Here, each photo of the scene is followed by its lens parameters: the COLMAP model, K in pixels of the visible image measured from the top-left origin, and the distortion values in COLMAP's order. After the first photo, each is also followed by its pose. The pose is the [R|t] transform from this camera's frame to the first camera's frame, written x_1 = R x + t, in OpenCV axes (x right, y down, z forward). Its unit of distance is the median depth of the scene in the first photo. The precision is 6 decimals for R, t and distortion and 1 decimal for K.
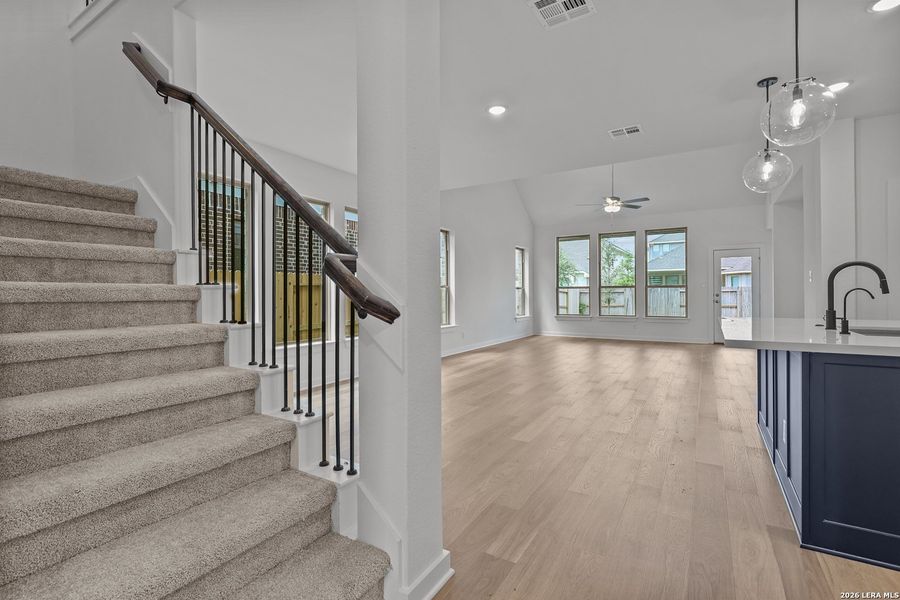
lens RADIAL K [[413.0, 0, 451.1], [0, 413.0, 296.3], [0, 0, 1]] dist [-0.005767, 0.000545]
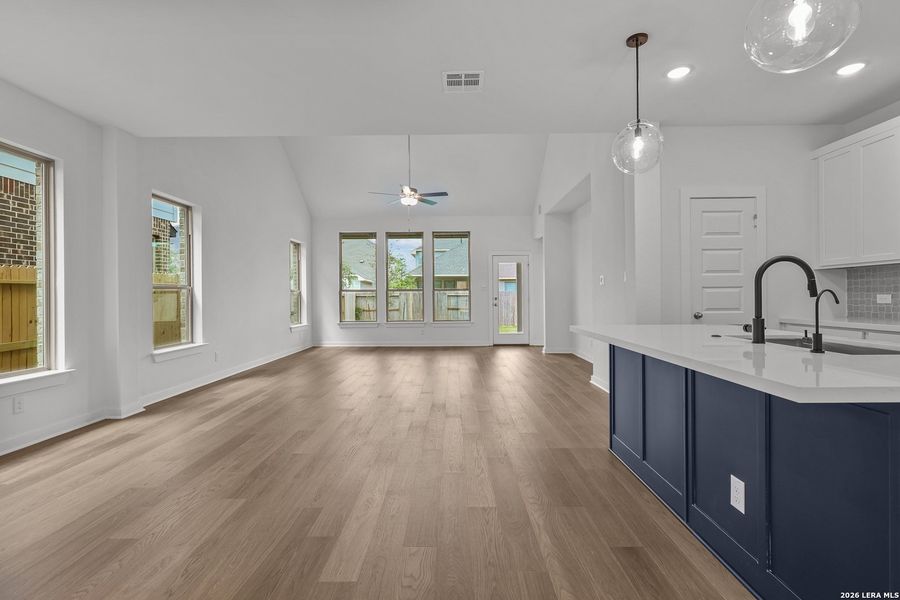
lens RADIAL K [[413.0, 0, 447.2], [0, 413.0, 295.9], [0, 0, 1]] dist [-0.005767, 0.000545]
pose [[0.858226, 0.000275, 0.513272, 0.006838], [0.005156, 0.999945, -0.009157, -0.001000], [-0.513246, 0.010505, 0.858177, 0.175624]]
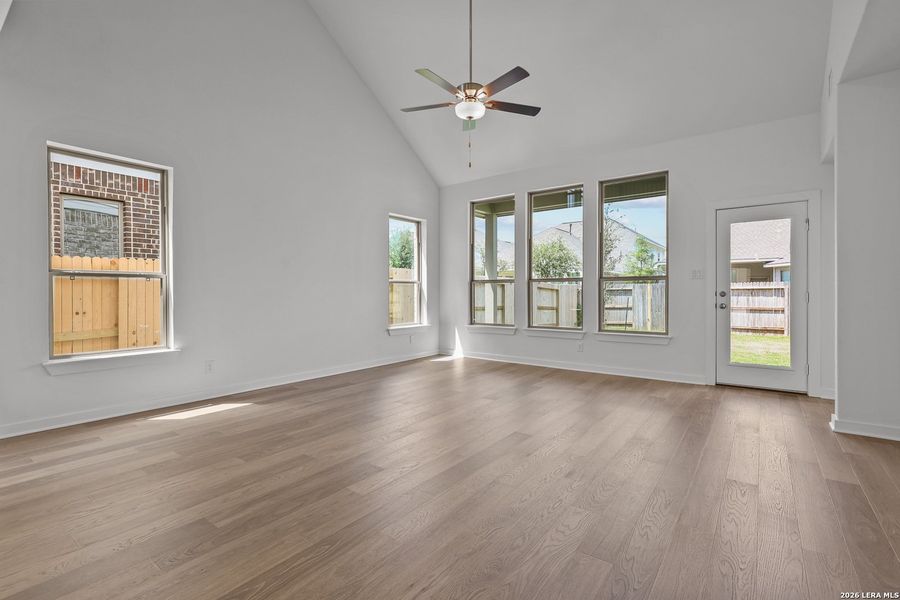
lens RADIAL K [[413.0, 0, 451.7], [0, 413.0, 293.3], [0, 0, 1]] dist [-0.005767, 0.000545]
pose [[0.996258, 0.003854, -0.086349, 0.357547], [-0.004150, 0.999986, -0.003260, -0.000952], [0.086335, 0.003606, 0.996260, 0.459513]]
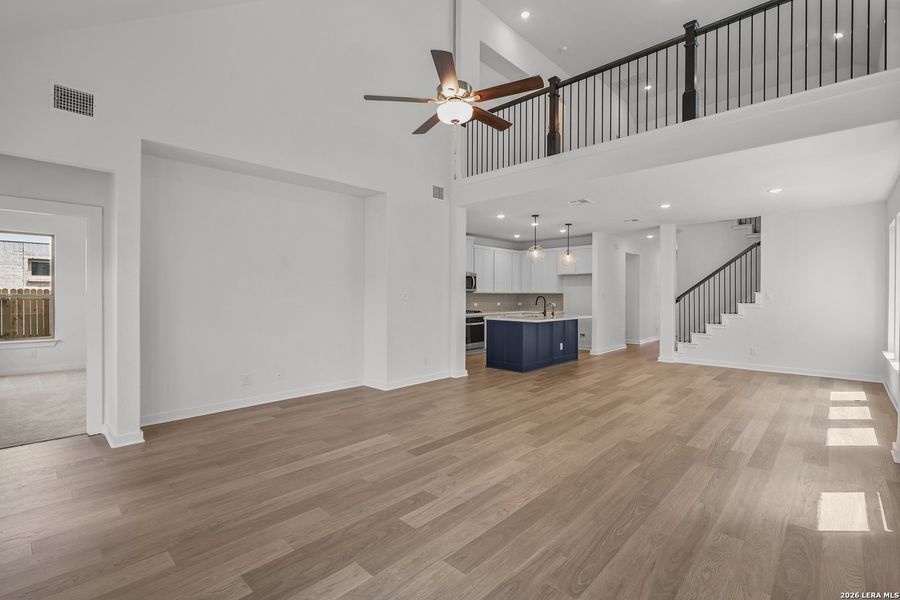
lens RADIAL K [[413.0, 0, 452.6], [0, 413.0, 299.7], [0, 0, 1]] dist [-0.005767, 0.000545]
pose [[-0.981796, -0.005737, 0.189854, 0.290464], [-0.001743, 0.999774, 0.021201, -0.025294], [-0.189932, 0.020484, -0.981584, 1.075414]]
